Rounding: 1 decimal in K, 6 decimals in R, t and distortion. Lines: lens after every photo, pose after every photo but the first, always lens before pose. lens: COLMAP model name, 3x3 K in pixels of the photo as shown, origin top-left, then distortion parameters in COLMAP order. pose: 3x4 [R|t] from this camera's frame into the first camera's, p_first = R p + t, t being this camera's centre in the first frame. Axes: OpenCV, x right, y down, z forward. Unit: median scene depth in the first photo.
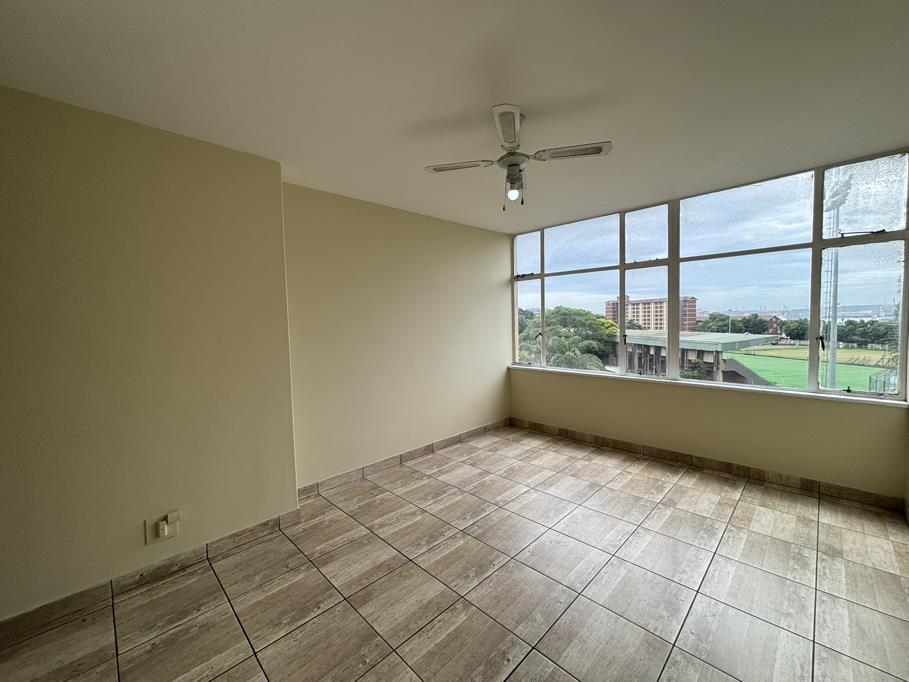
lens RADIAL K [[366.1, 0, 455.9], [0, 366.1, 338.5], [0, 0, 1]] dist [0.000685, 0.000743]
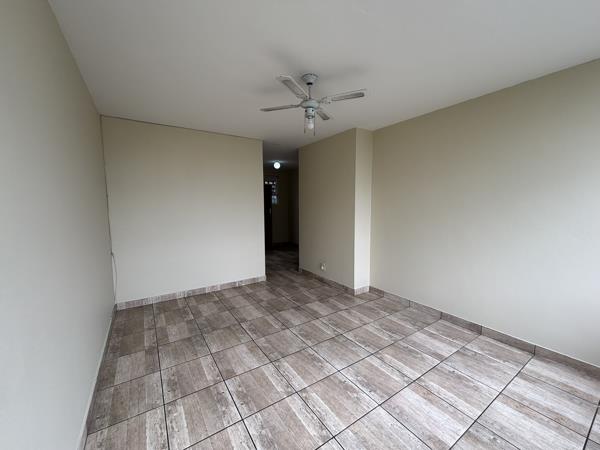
lens RADIAL K [[241.6, 0, 298.5], [0, 241.6, 222.8], [0, 0, 1]] dist [0.000685, 0.000743]
pose [[-0.202403, 0.105226, -0.973633, 0.759280], [-0.037598, 0.992643, 0.115097, -0.057667], [0.978580, 0.059902, -0.196957, 0.727694]]
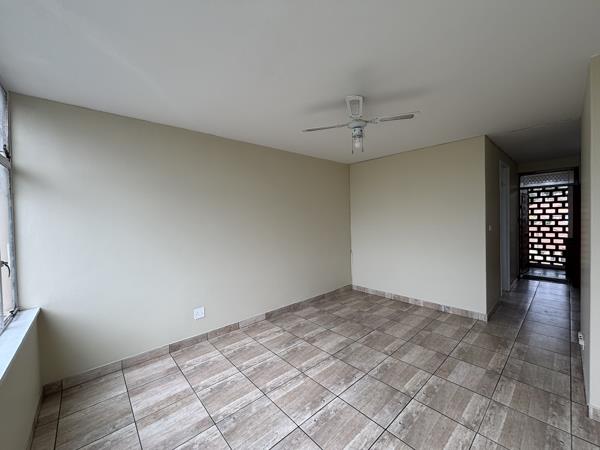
lens RADIAL K [[241.6, 0, 302.4], [0, 241.6, 222.7], [0, 0, 1]] dist [0.000685, 0.000743]
pose [[-0.997690, 0.047485, 0.048579, 0.223755], [0.050492, 0.996756, 0.062674, -0.080715], [-0.045445, 0.064982, -0.996851, 1.287147]]
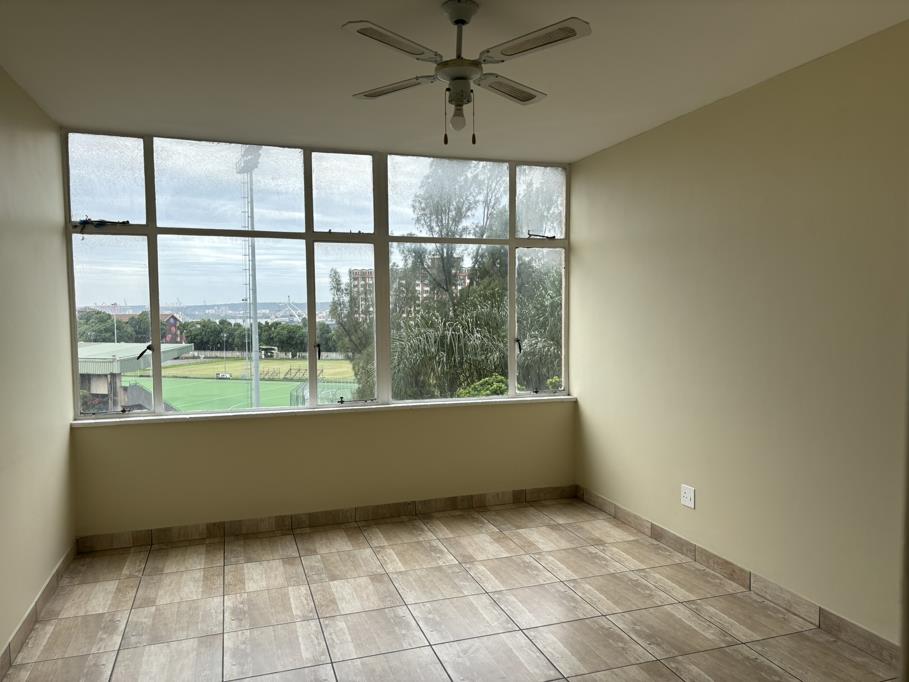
lens RADIAL K [[686.0, 0, 447.9], [0, 686.0, 346.3], [0, 0, 1]] dist [0.035363, -0.008669]
pose [[0.449409, -0.029959, 0.892823, -0.575935], [0.042095, 0.999037, 0.012335, -0.012429], [-0.892334, 0.032040, 0.450238, 0.301836]]
